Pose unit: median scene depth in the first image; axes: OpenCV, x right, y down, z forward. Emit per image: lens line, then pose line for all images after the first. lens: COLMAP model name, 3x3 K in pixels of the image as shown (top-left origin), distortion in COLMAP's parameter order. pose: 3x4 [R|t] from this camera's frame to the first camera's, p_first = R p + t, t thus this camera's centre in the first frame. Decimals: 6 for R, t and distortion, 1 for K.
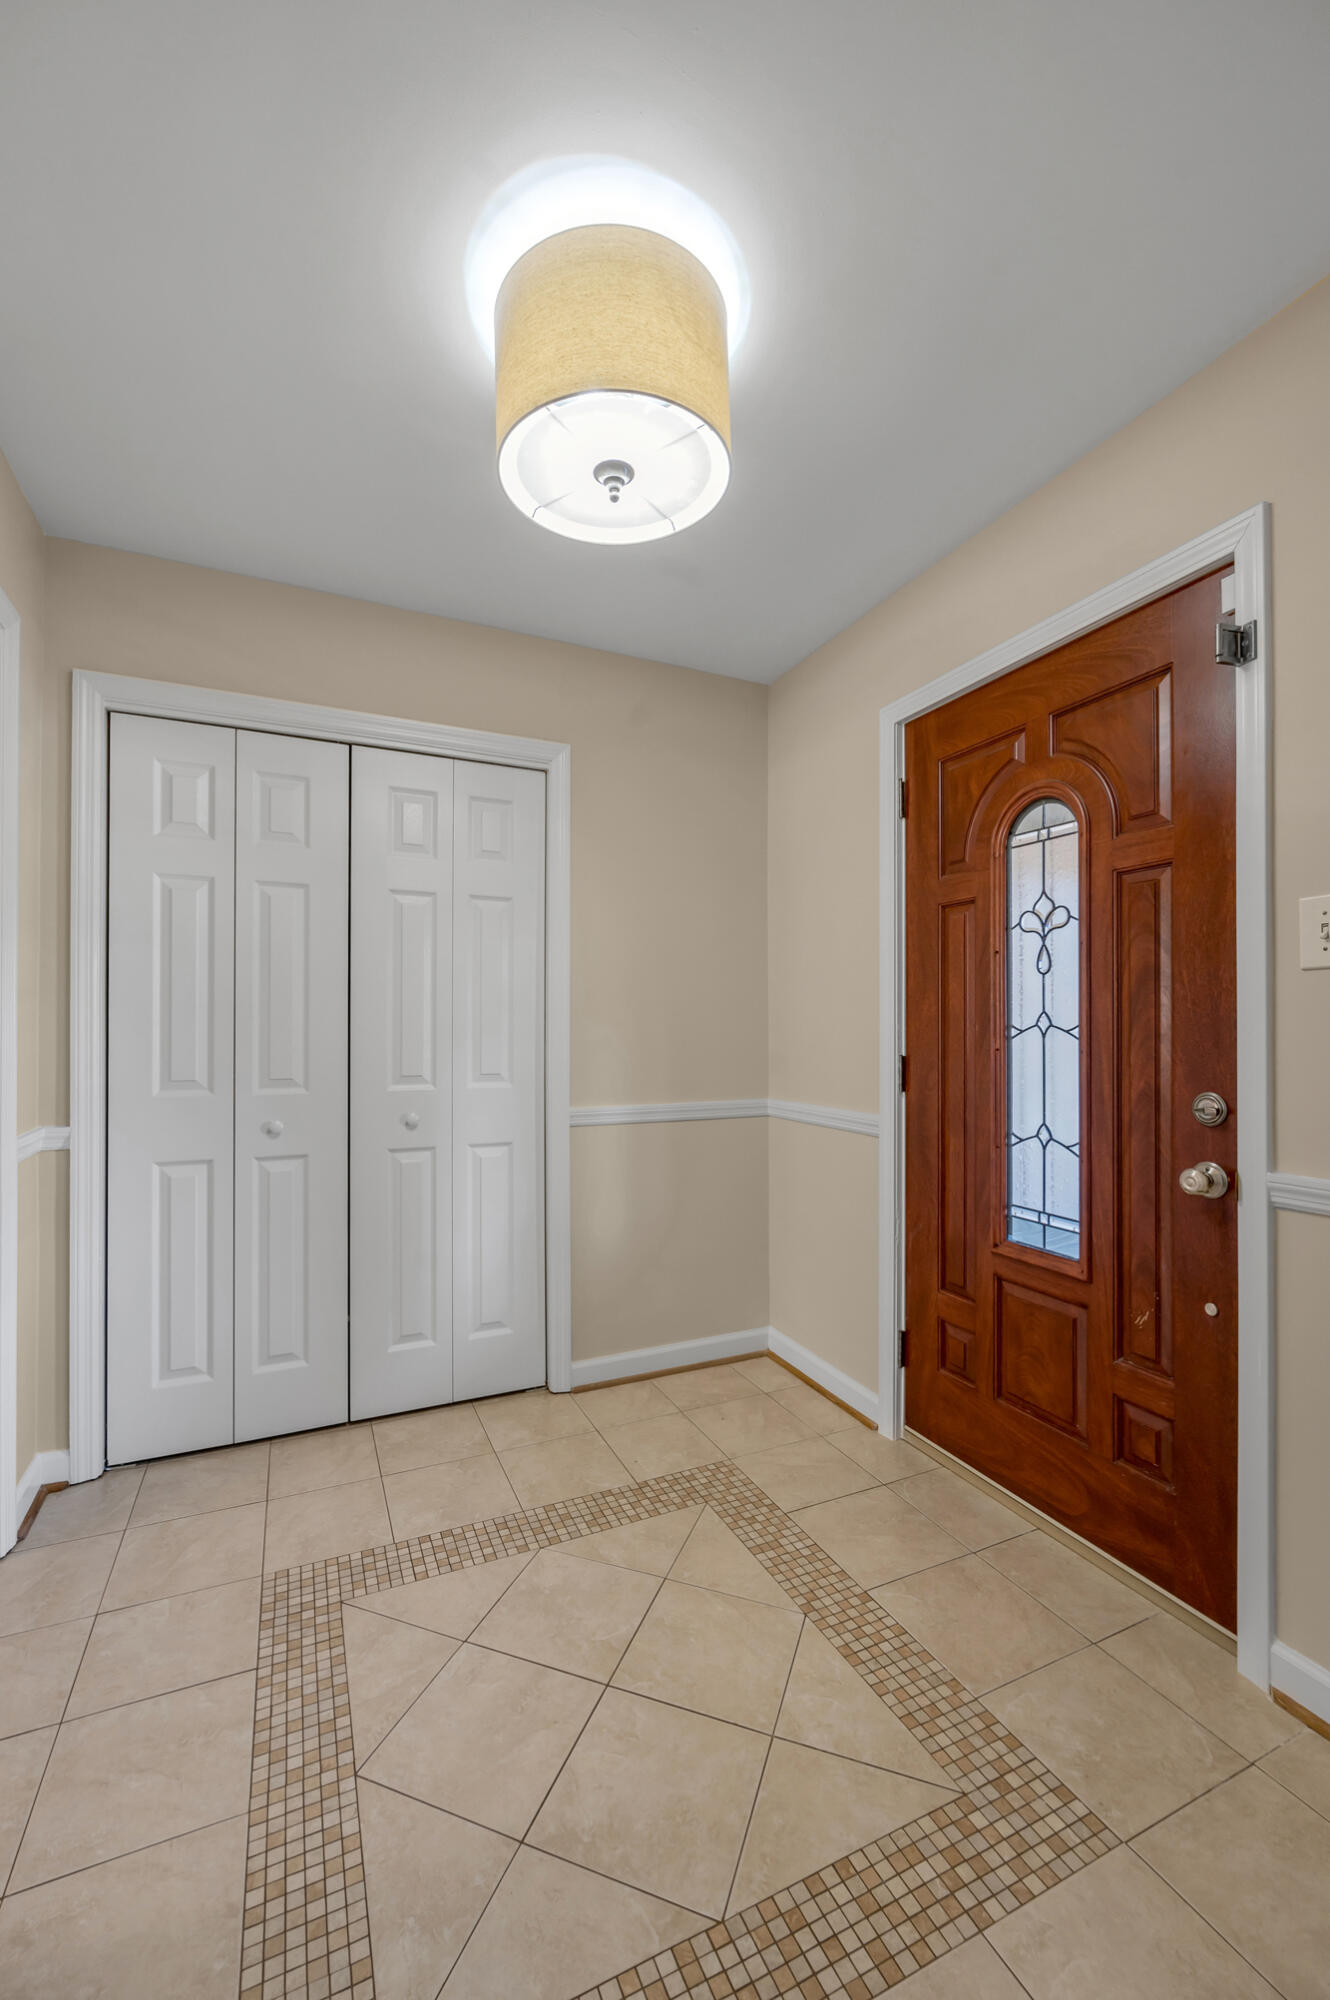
lens RADIAL K [[823.1, 0, 660.4], [0, 823.1, 1023.6], [0, 0, 1]] dist [-0.003981, -0.000303]
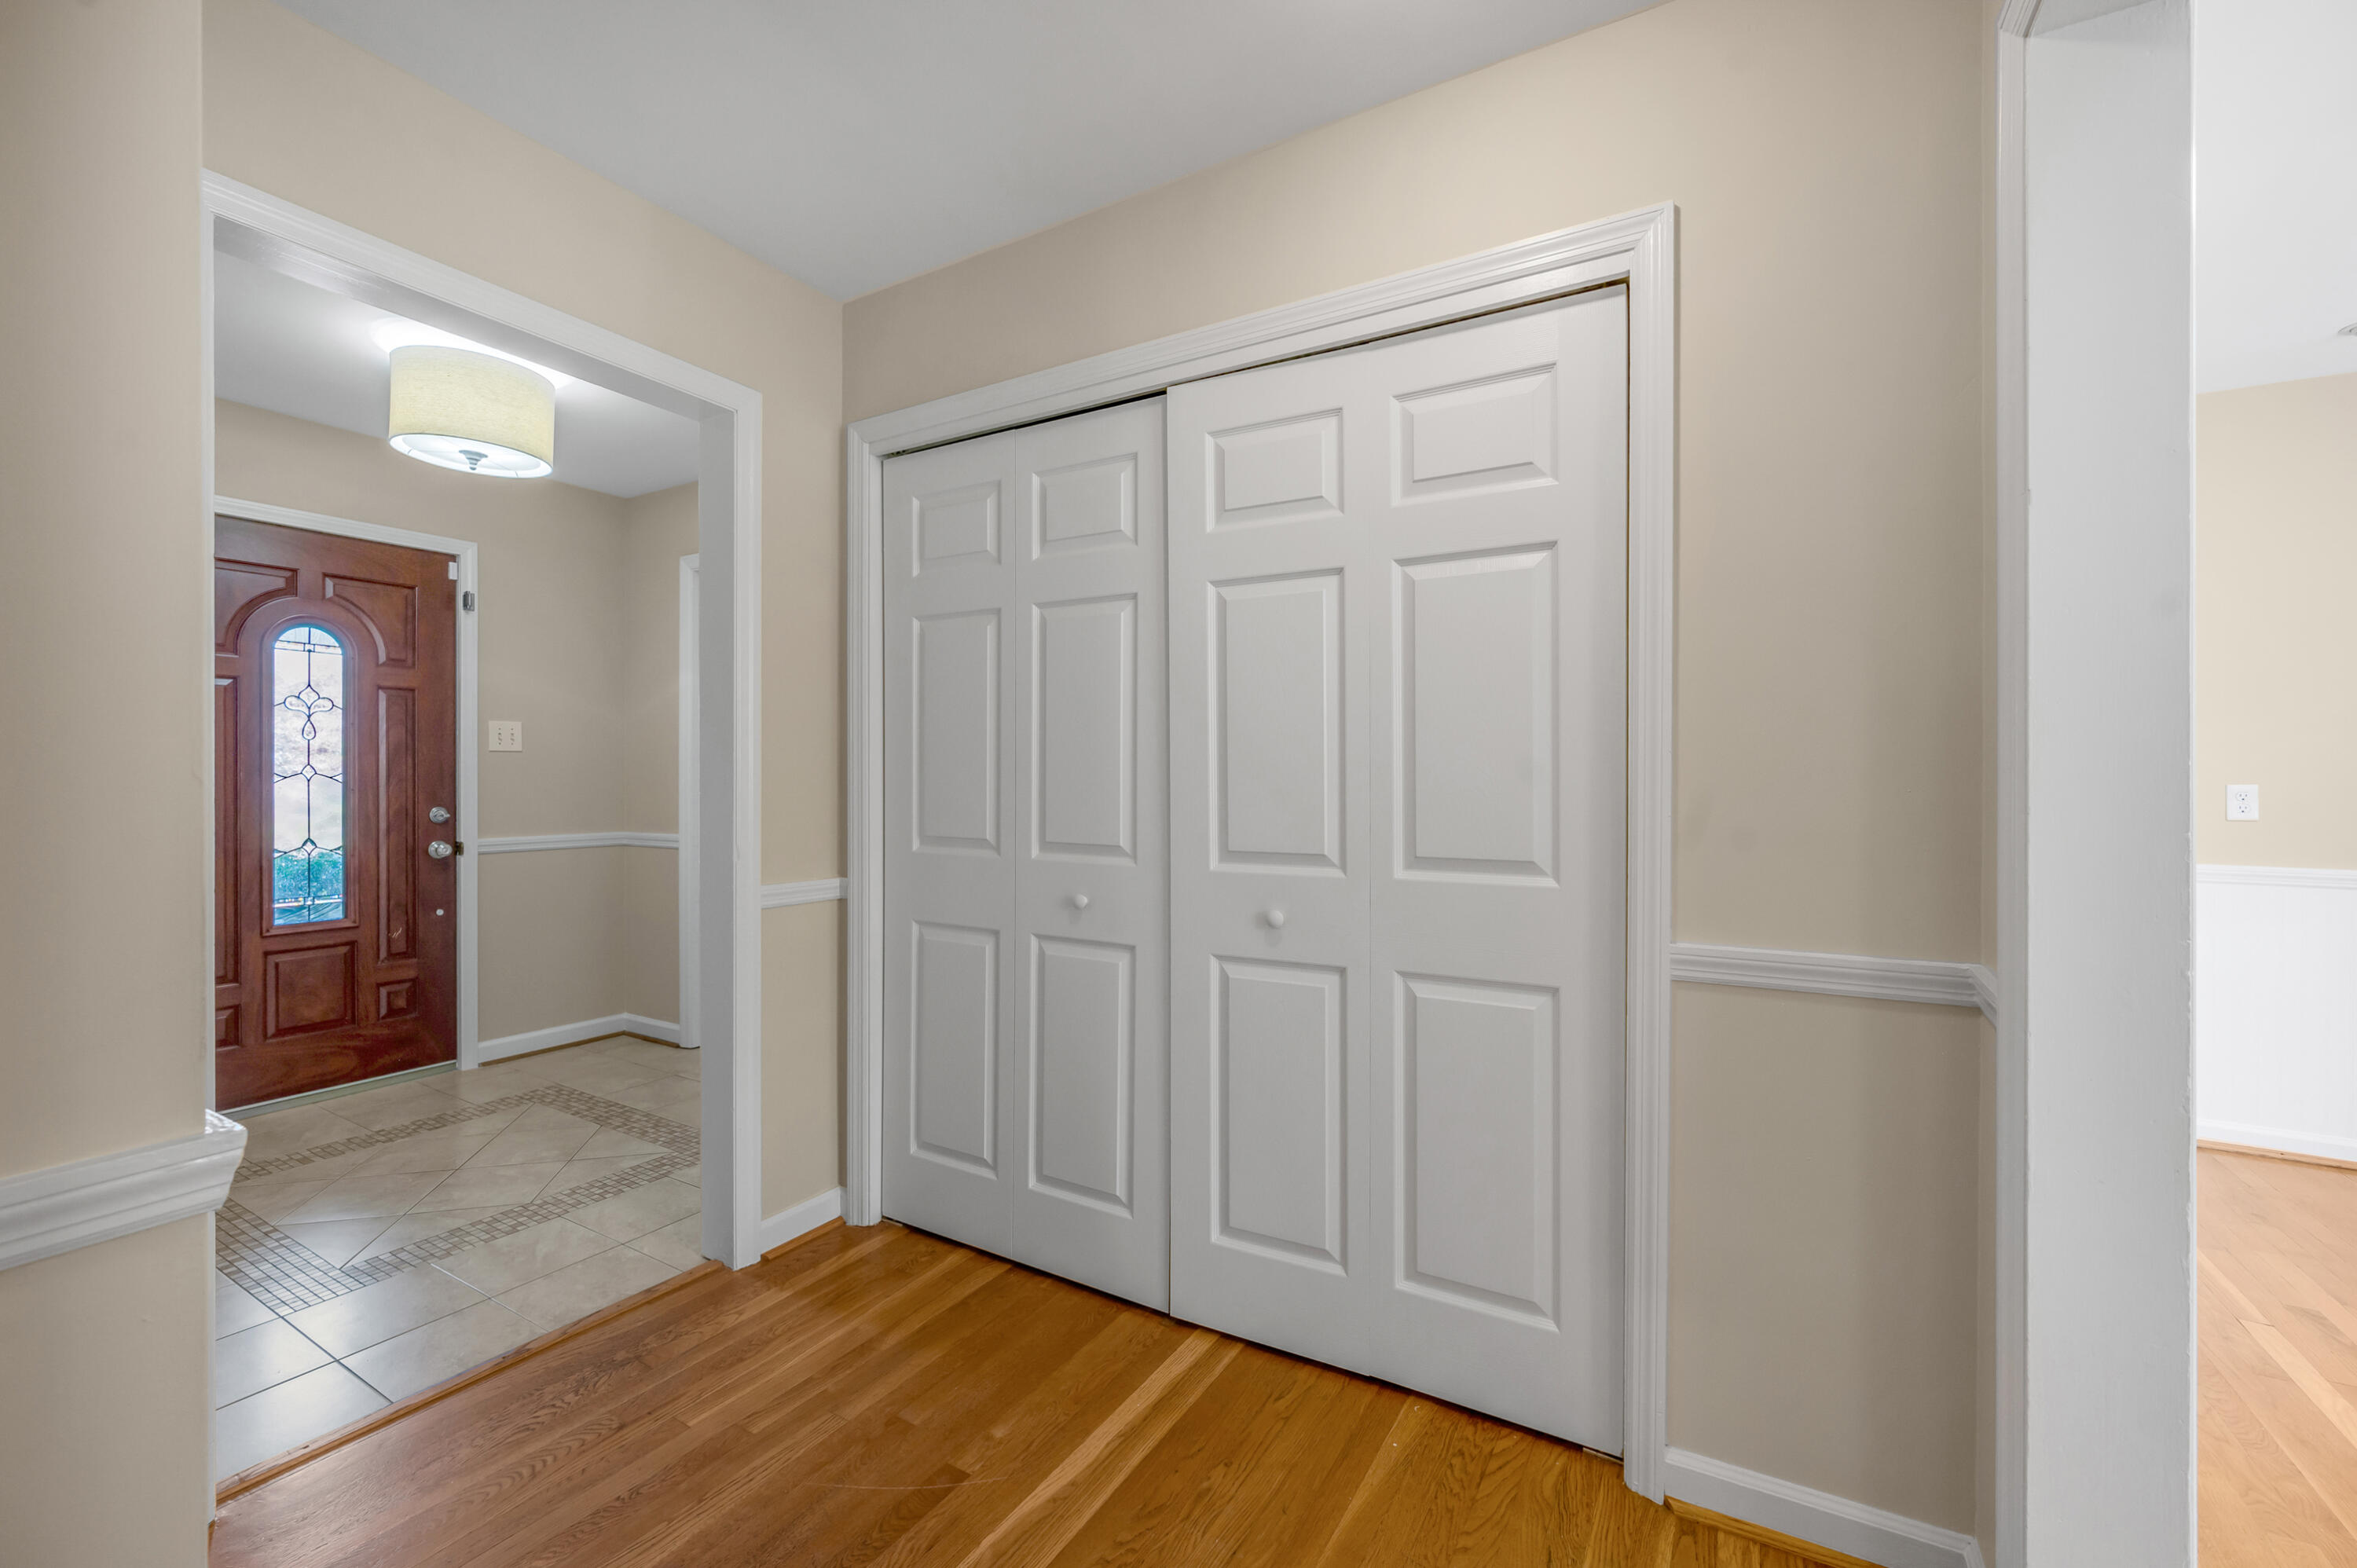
lens RADIAL K [[948.2, 0, 1173.4], [0, 948.2, 773.4], [0, 0, 1]] dist [-0.010758, -0.000057]
pose [[-0.577879, -0.000800, 0.816122, -1.822931], [-0.008302, 0.999954, -0.004898, -0.003838], [-0.816080, -0.009606, -0.577859, 0.679729]]
